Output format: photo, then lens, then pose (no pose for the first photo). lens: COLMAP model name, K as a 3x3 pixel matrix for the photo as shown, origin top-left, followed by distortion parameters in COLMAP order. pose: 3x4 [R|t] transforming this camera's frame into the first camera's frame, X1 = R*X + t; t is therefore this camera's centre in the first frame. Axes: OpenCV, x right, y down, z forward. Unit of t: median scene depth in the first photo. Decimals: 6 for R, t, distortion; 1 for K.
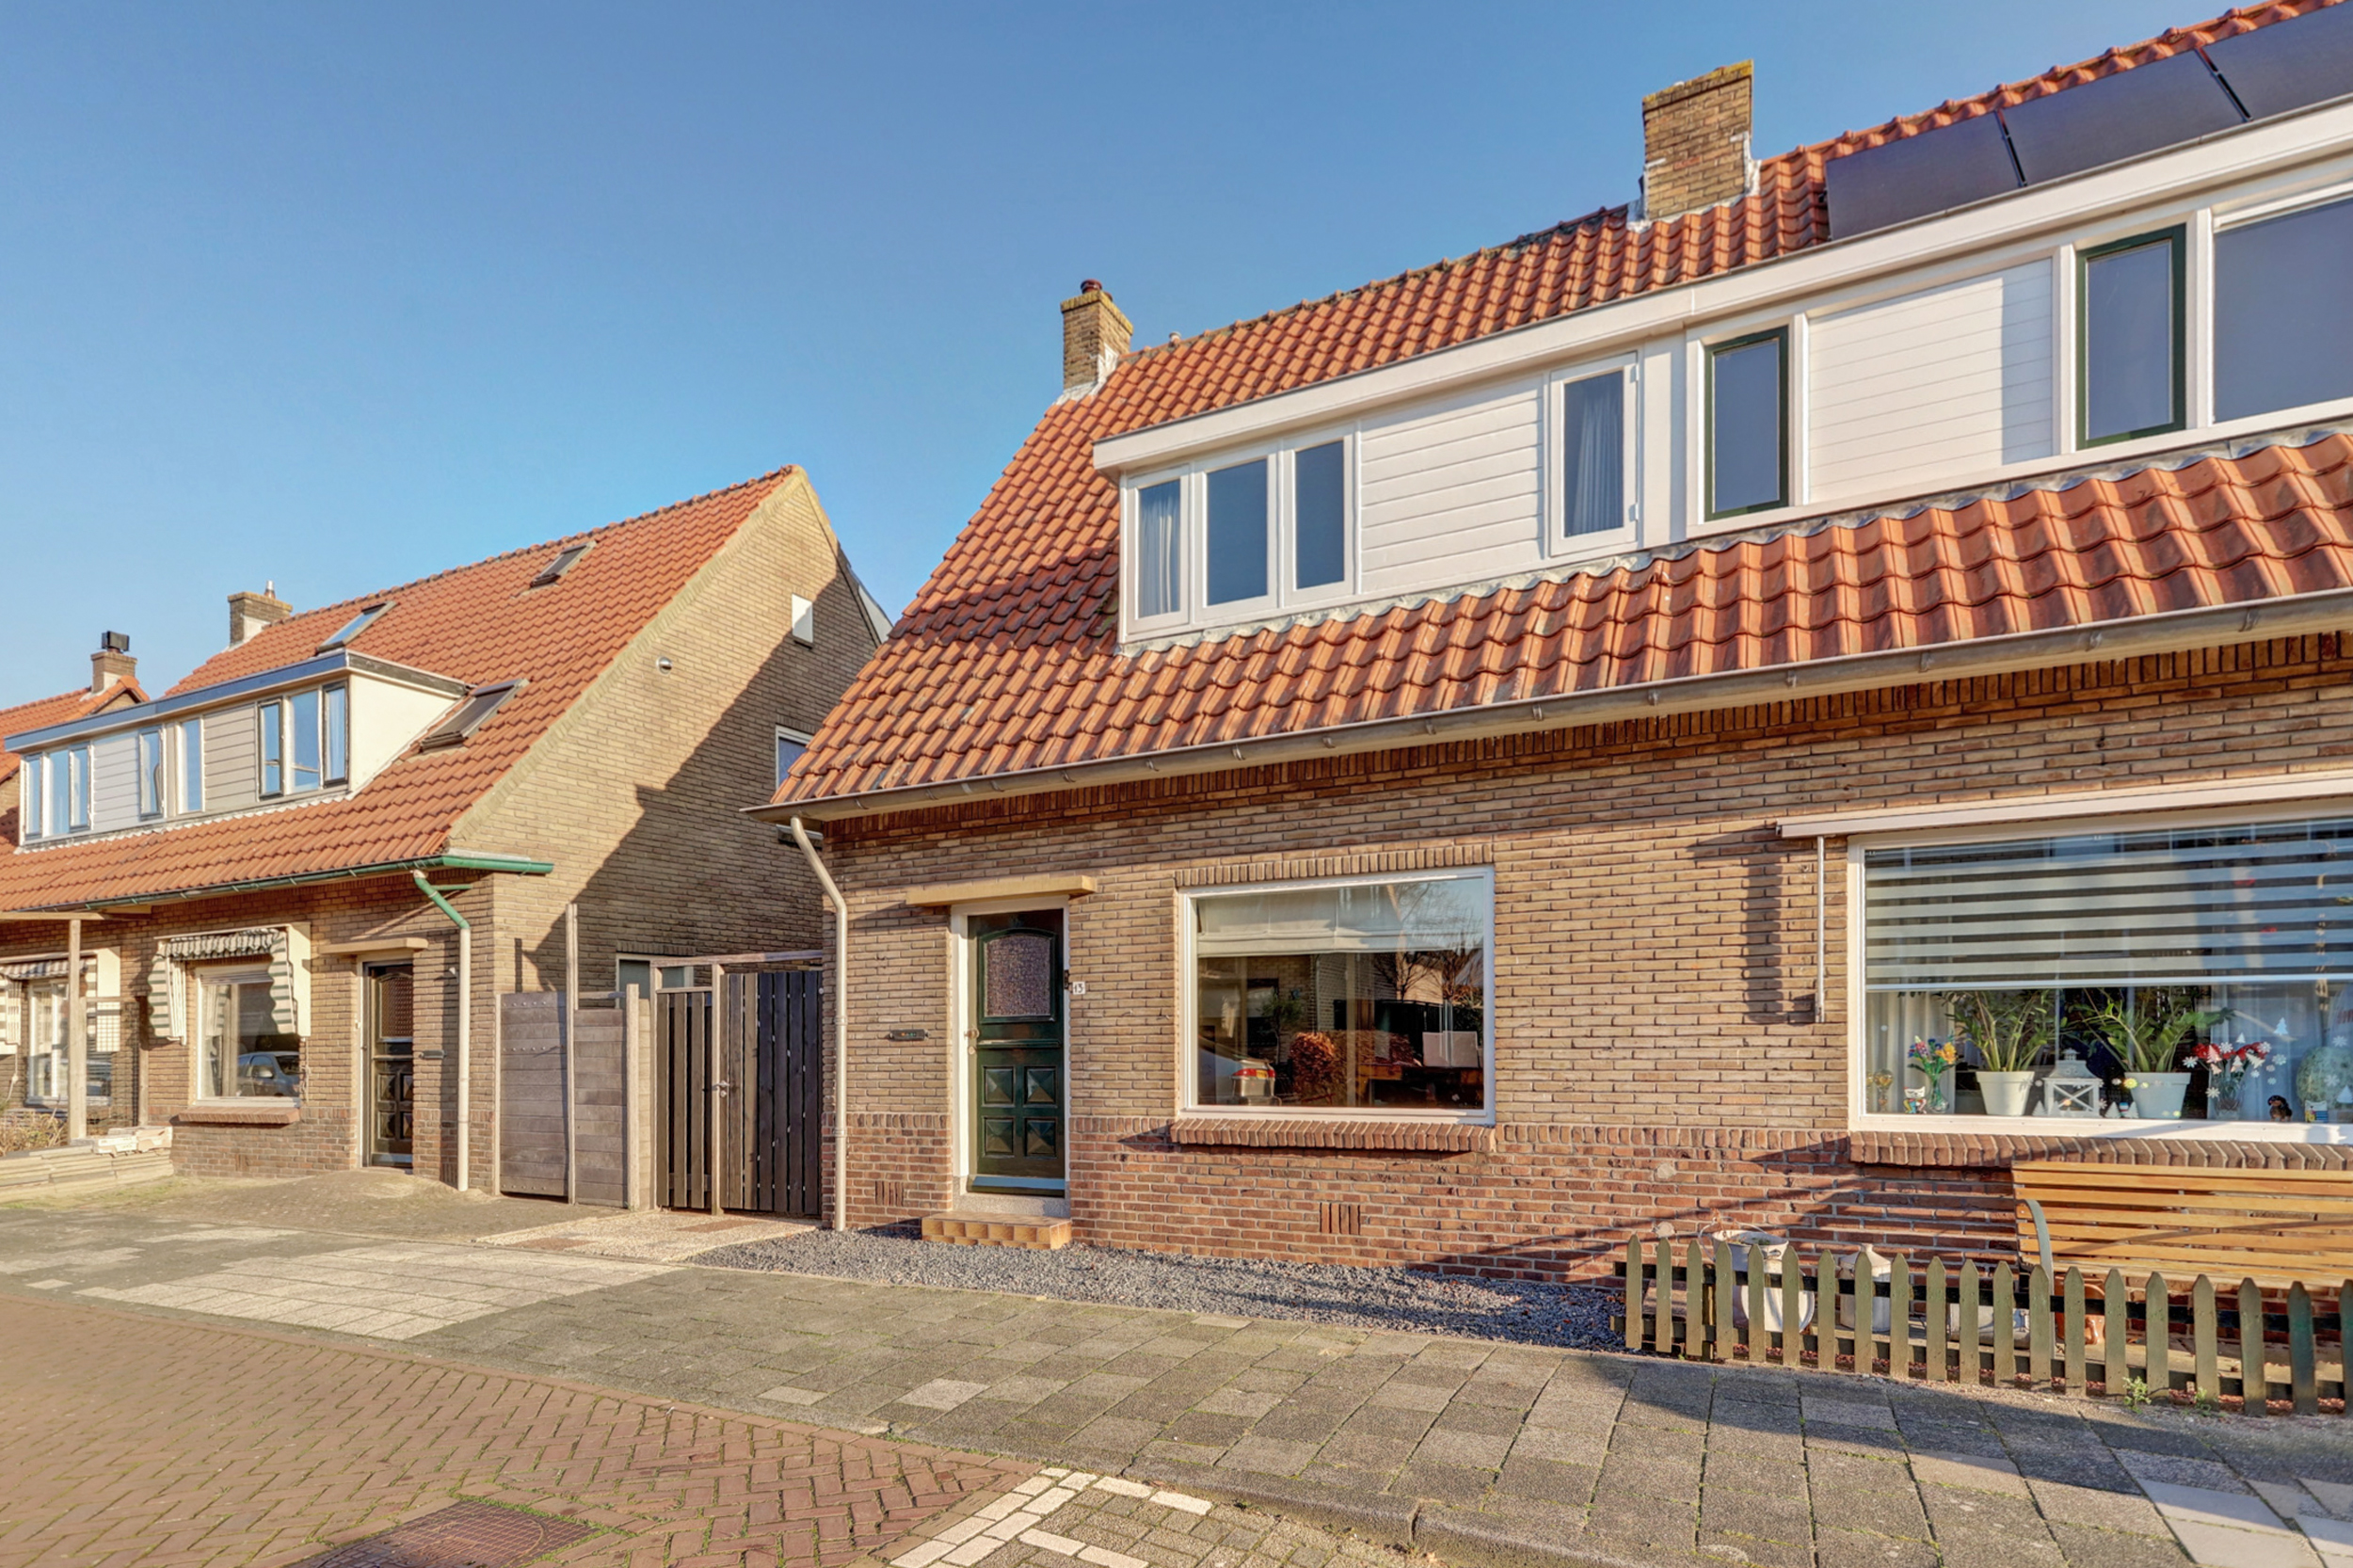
lens RADIAL K [[1258.4, 0, 1177.6], [0, 1258.4, 877.4], [0, 0, 1]] dist [0.006200, 0.002693]
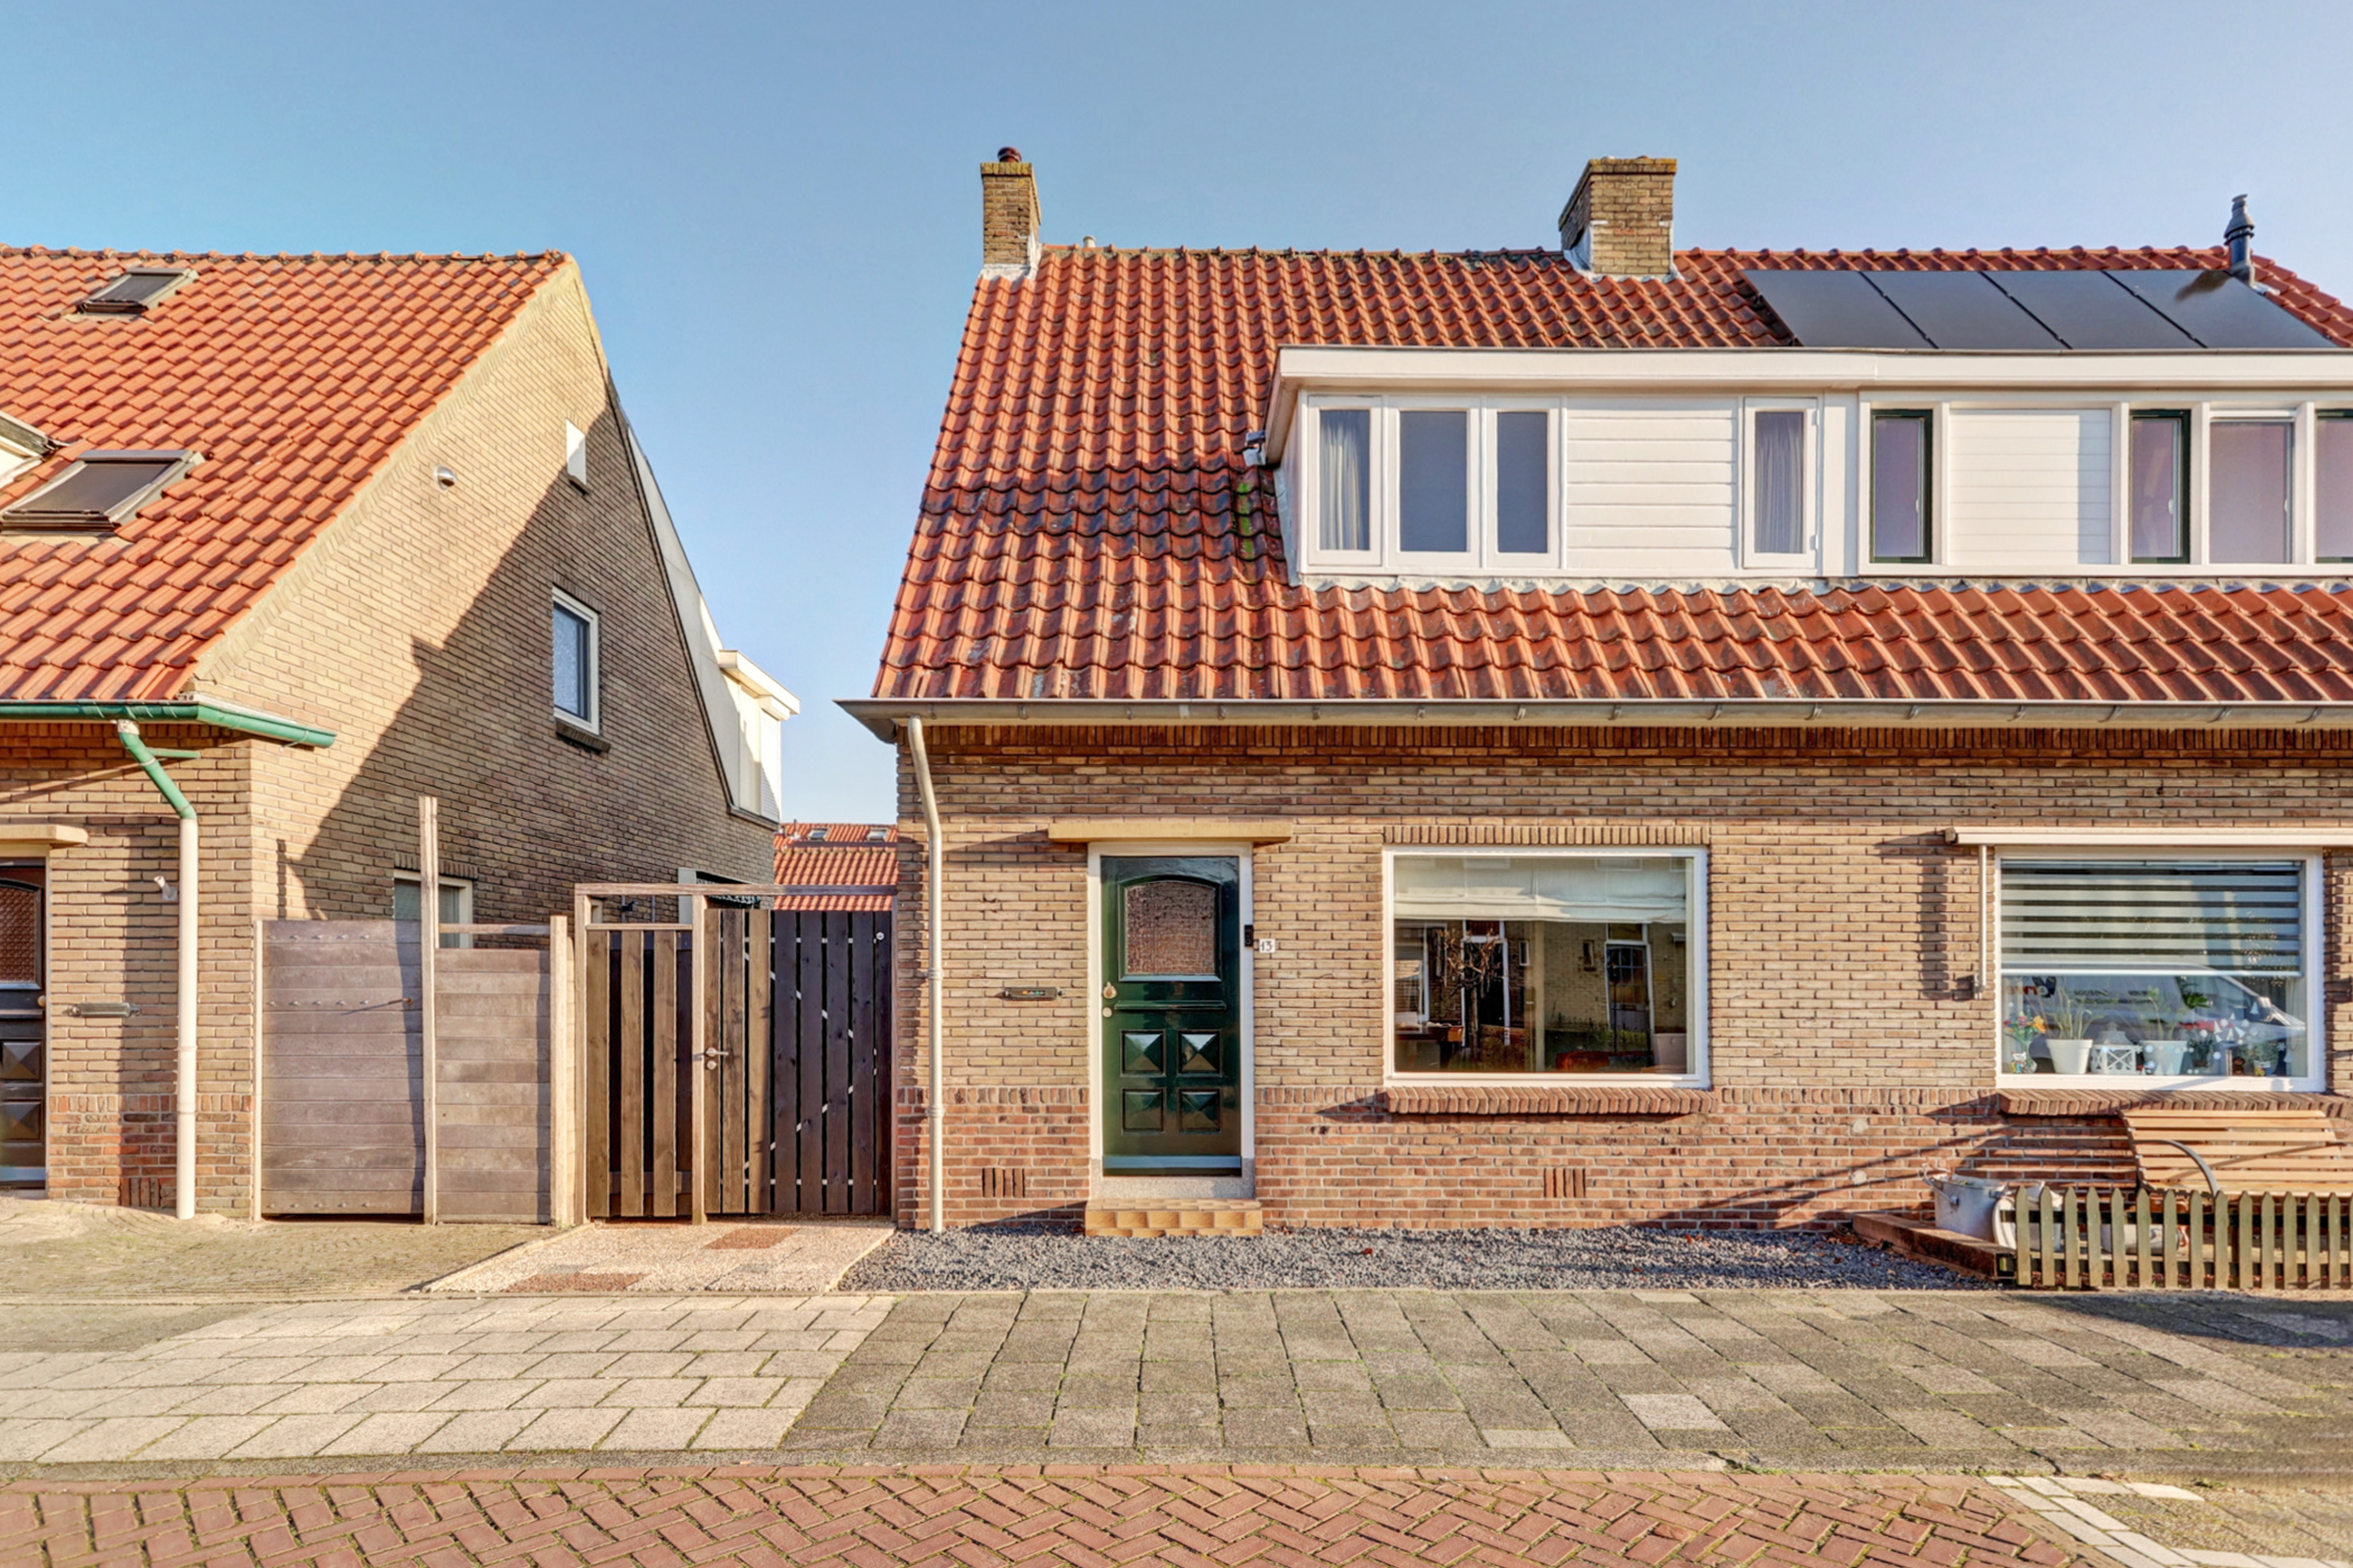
lens RADIAL K [[1209.1, 0, 1165.2], [0, 1209.1, 876.2], [0, 0, 1]] dist [0.013082, -0.001383]
pose [[0.877008, 0.061611, 0.476509, -0.613796], [-0.076128, 0.997035, 0.011199, 0.036786], [-0.474406, -0.046097, 0.879098, 0.295180]]
